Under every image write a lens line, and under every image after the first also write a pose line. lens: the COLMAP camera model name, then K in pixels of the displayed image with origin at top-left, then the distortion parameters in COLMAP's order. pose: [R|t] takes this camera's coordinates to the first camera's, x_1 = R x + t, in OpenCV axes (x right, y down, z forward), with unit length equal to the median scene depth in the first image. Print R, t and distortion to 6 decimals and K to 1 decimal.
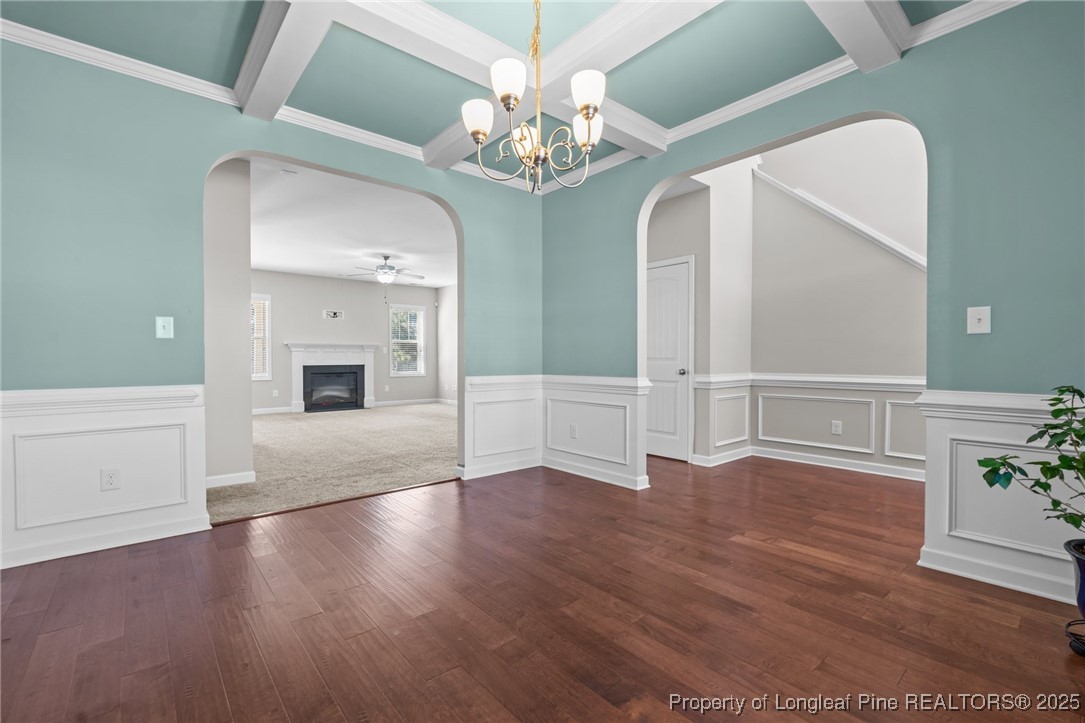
lens RADIAL K [[473.6, 0, 542.5], [0, 473.6, 361.5], [0, 0, 1]] dist [-0.003924, -0.000245]
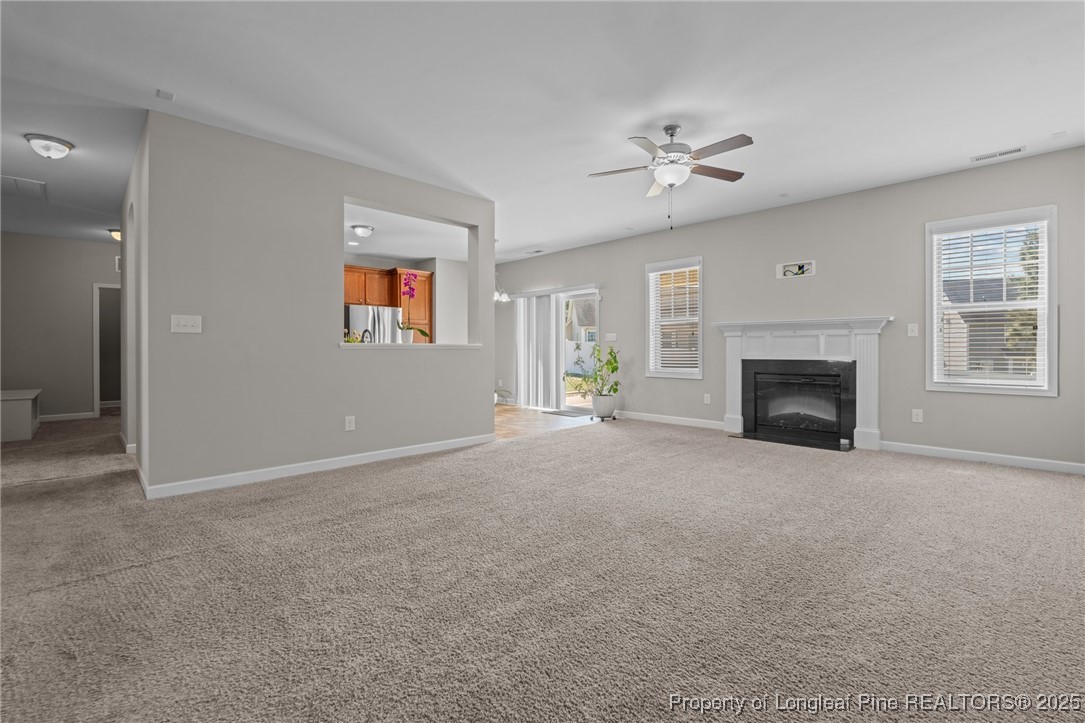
lens RADIAL K [[476.2, 0, 542.0], [0, 476.2, 364.0], [0, 0, 1]] dist [-0.011066, 0.000085]
pose [[0.064026, 0.035260, -0.997325, 0.101285], [-0.006572, 0.999369, 0.034910, -0.005396], [0.997927, 0.004320, 0.064217, 0.686928]]
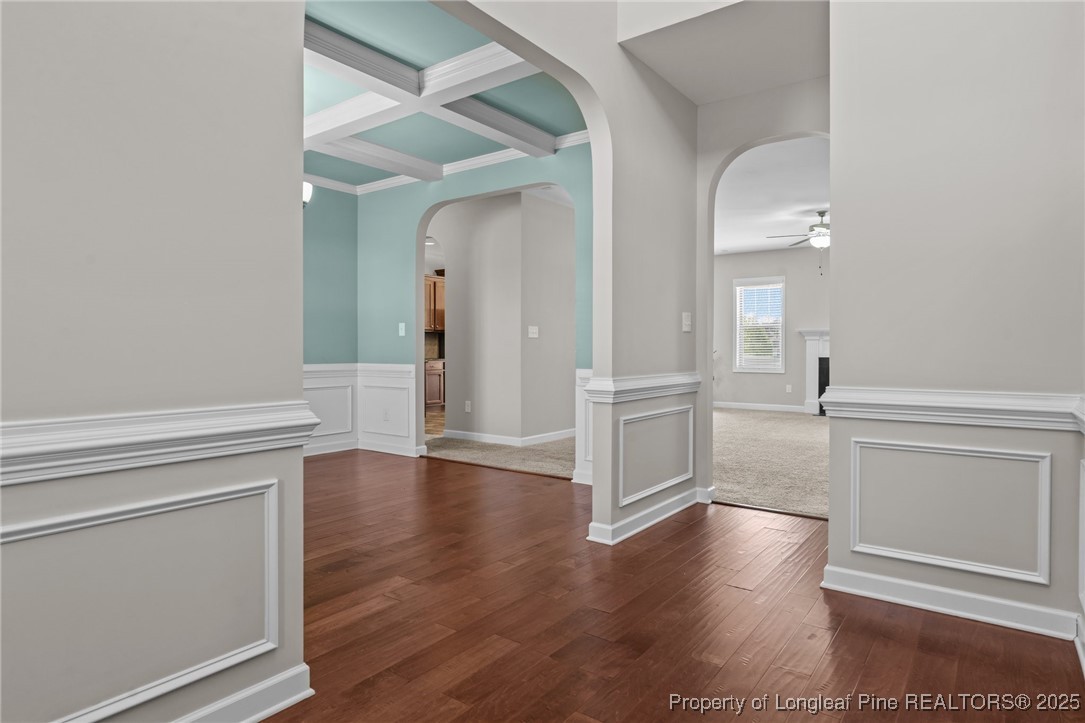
lens RADIAL K [[620.3, 0, 541.2], [0, 620.3, 355.7], [0, 0, 1]] dist [-0.000437, -0.001137]
pose [[0.229289, 0.015765, -0.973231, 0.419258], [-0.010229, 0.999853, 0.013786, -0.004170], [0.973305, 0.006794, 0.229417, 0.284312]]
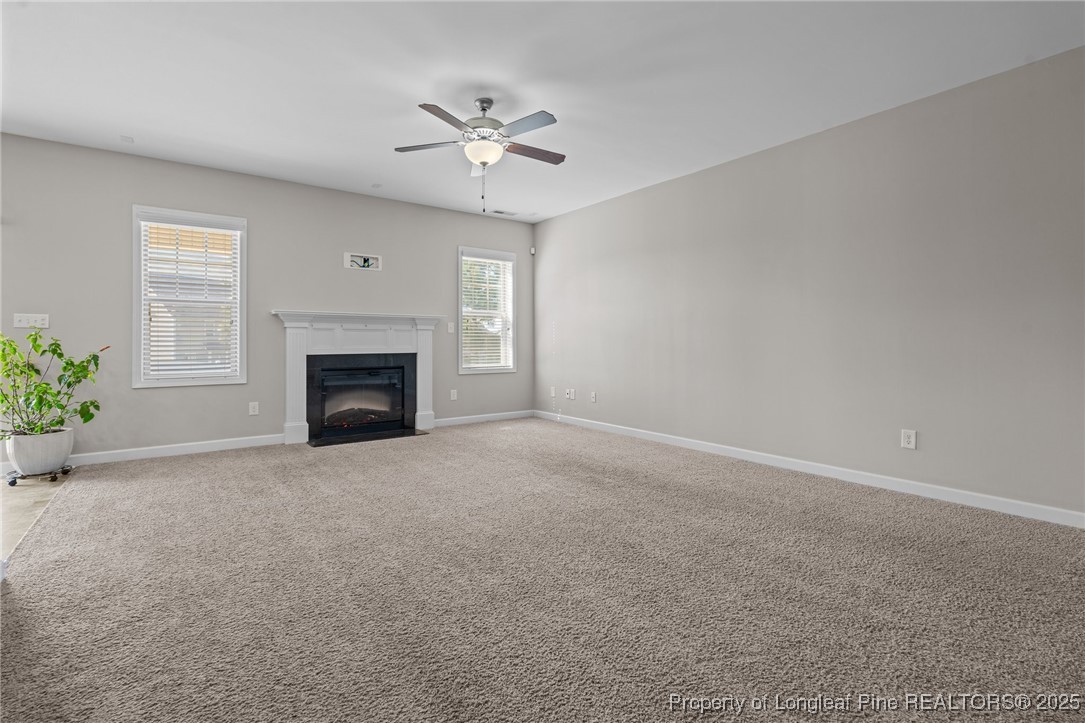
lens RADIAL K [[488.6, 0, 534.1], [0, 488.6, 344.9], [0, 0, 1]] dist [-0.000515, -0.000131]
pose [[0.995891, 0.009849, -0.090023, -0.200288], [-0.009371, 0.999940, 0.005737, -0.008167], [0.090074, -0.004870, 0.995923, 0.471179]]
